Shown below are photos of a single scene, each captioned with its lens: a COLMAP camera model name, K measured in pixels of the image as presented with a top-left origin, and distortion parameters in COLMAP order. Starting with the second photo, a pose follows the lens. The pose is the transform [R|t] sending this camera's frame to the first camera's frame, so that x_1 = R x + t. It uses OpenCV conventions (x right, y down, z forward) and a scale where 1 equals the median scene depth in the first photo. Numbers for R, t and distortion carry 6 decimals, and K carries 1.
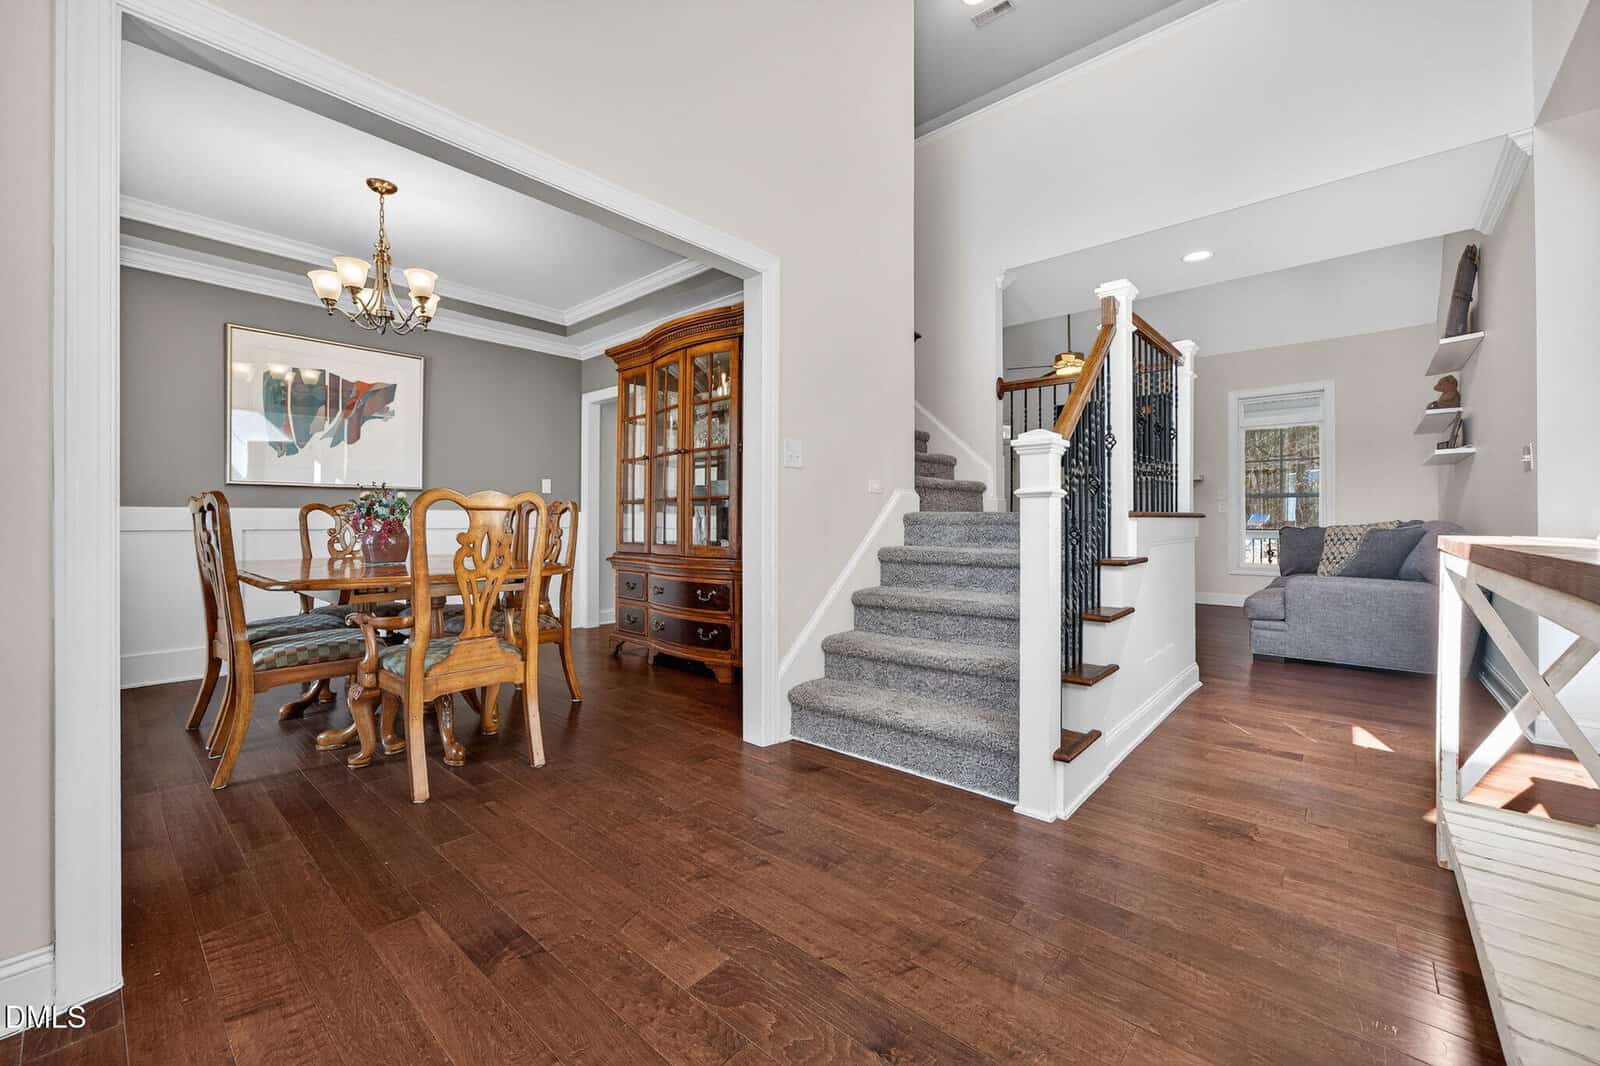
lens RADIAL K [[641.6, 0, 803.1], [0, 641.6, 521.7], [0, 0, 1]] dist [-0.000587, -0.000001]
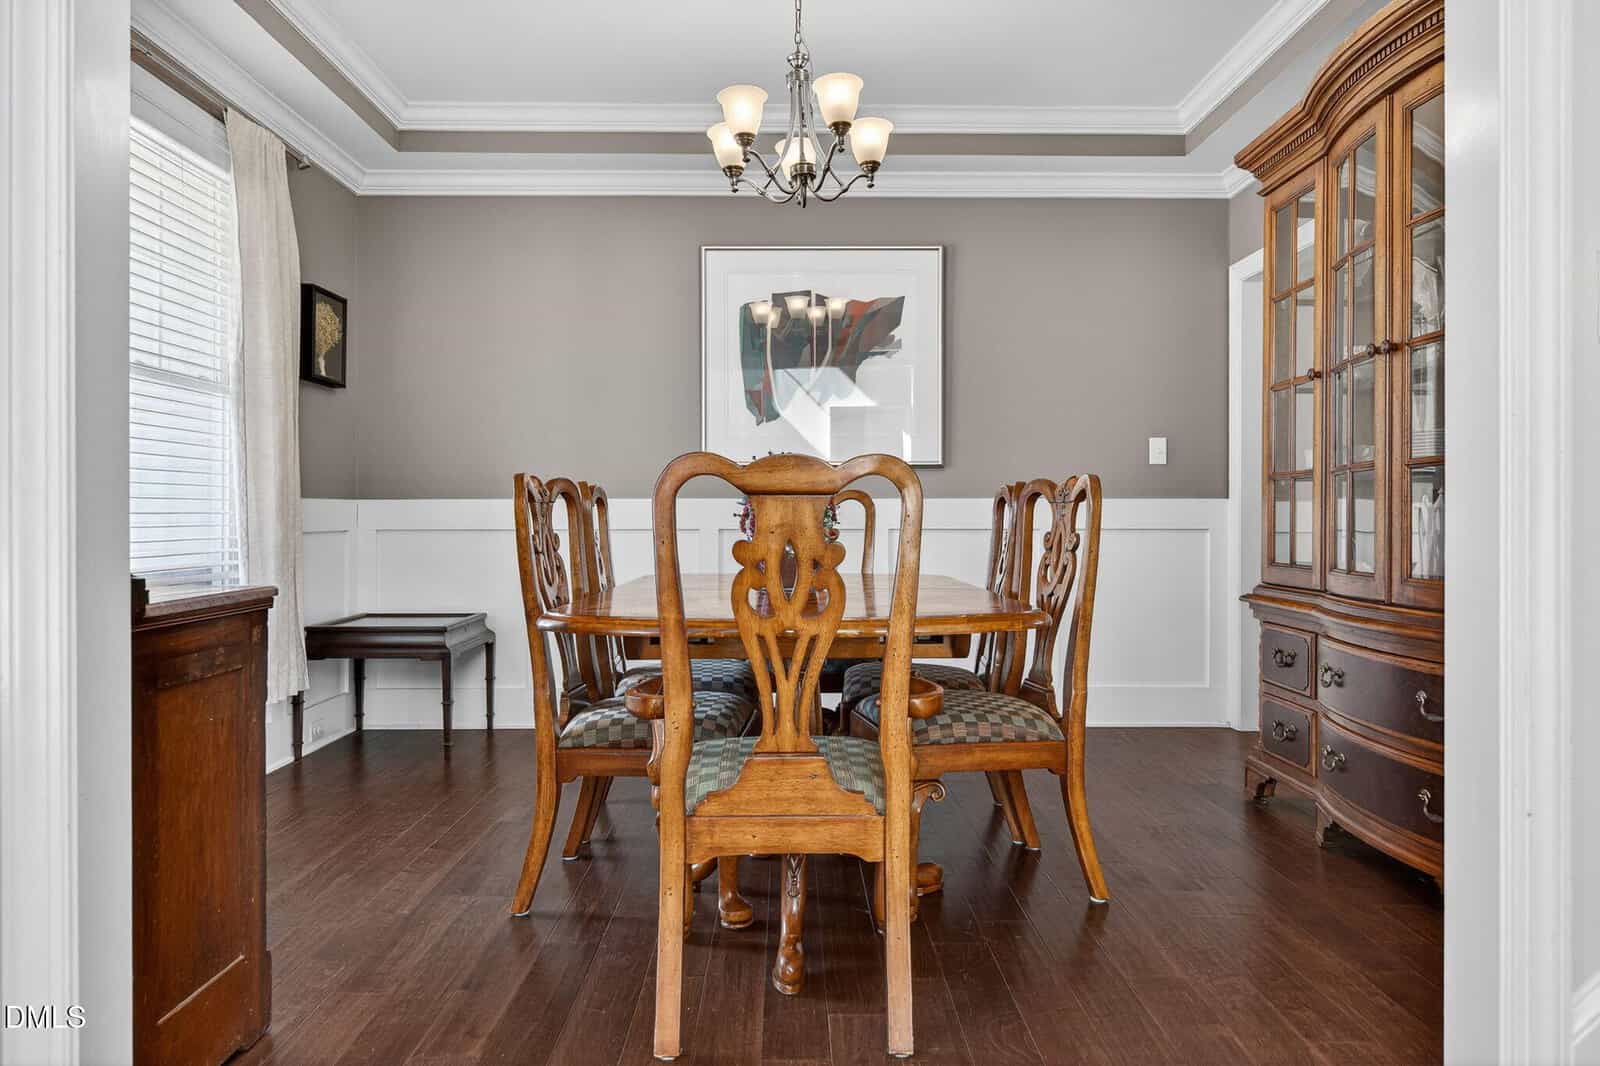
lens RADIAL K [[1051.7, 0, 807.7], [0, 1051.7, 527.2], [0, 0, 1]] dist [0.008561, -0.001374]
pose [[0.677849, 0.005798, -0.735178, 0.054348], [0.000602, 0.999964, 0.008442, -0.000194], [0.735201, -0.006165, 0.677822, 0.251212]]
